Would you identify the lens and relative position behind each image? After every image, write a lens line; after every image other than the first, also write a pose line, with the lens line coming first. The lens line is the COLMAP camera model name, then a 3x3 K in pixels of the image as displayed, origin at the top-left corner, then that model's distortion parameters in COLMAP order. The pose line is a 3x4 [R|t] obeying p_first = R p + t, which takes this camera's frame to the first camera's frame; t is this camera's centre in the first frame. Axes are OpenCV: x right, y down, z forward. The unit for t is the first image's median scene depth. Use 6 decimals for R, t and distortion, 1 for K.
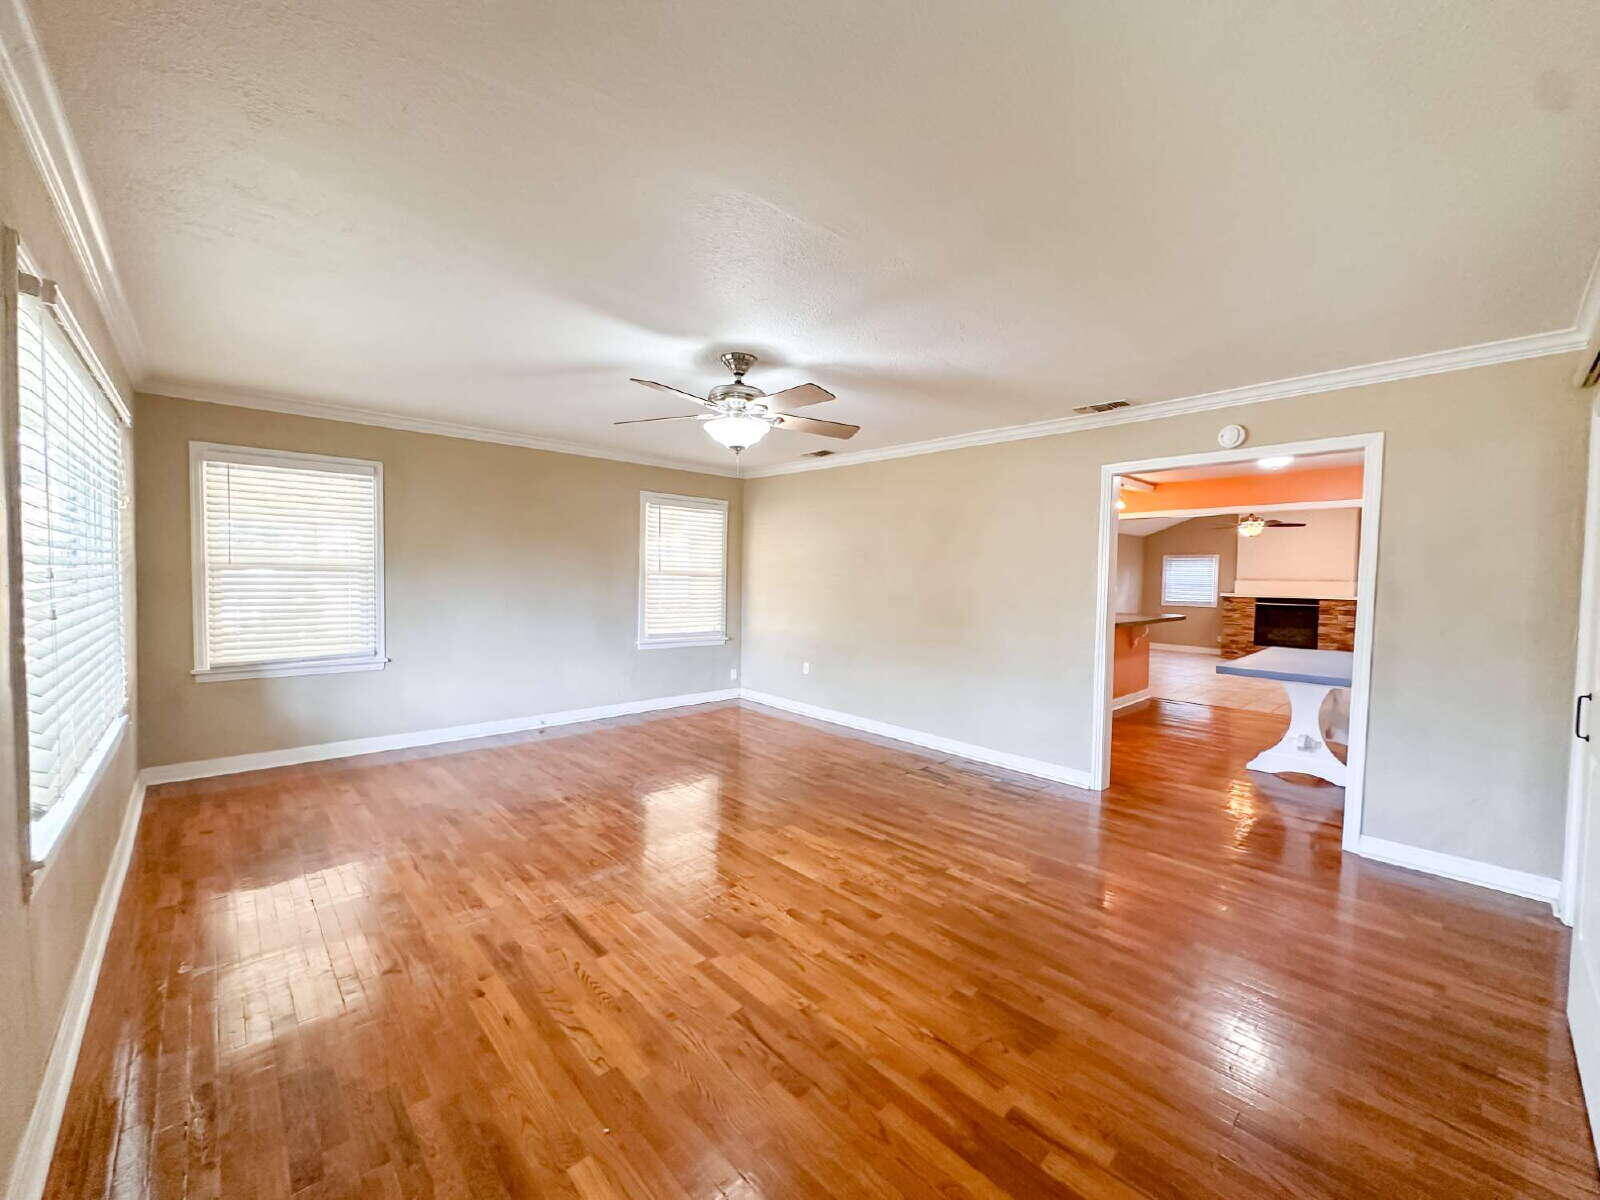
lens RADIAL K [[636.9, 0, 801.7], [0, 636.9, 599.3], [0, 0, 1]] dist [-0.005563, 0.000588]
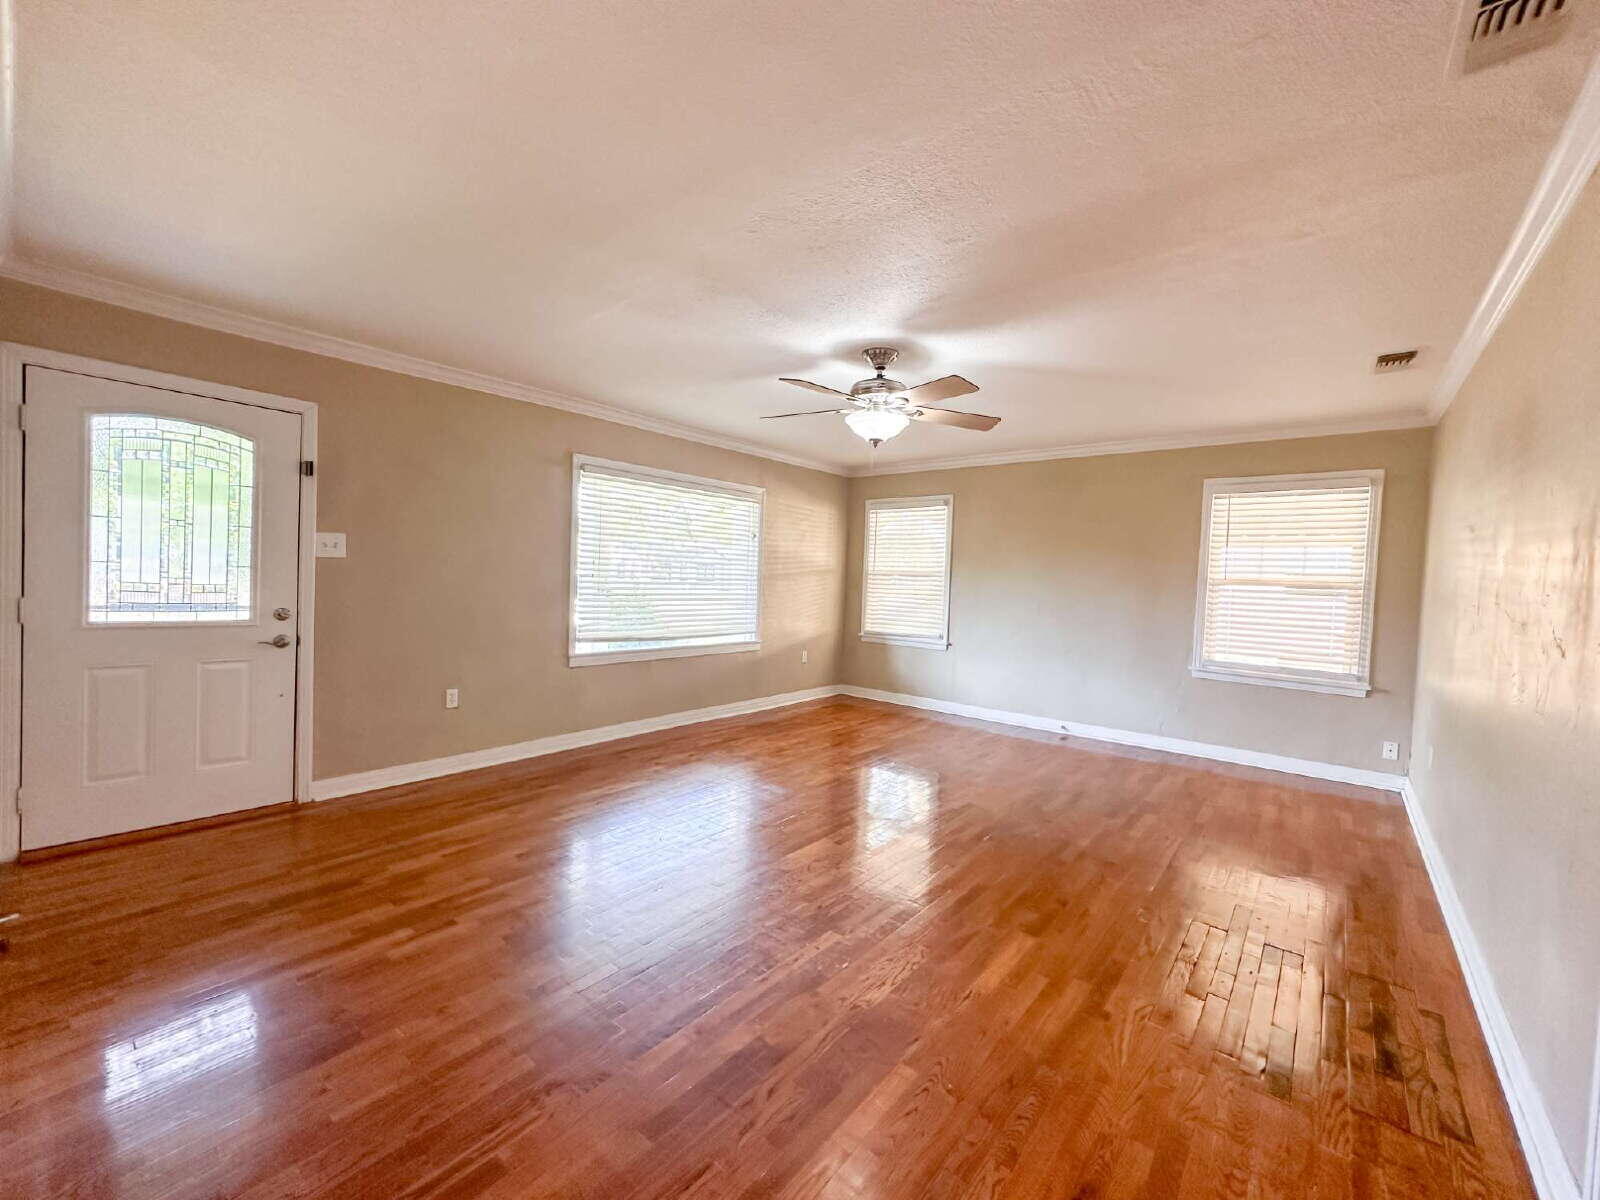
lens RADIAL K [[636.9, 0, 801.7], [0, 636.9, 599.3], [0, 0, 1]] dist [-0.005563, 0.000588]
pose [[0.129331, 0.021649, -0.991365, 0.670096], [-0.070694, 0.997419, 0.012559, 0.008768], [0.989078, 0.068459, 0.130527, 0.565814]]
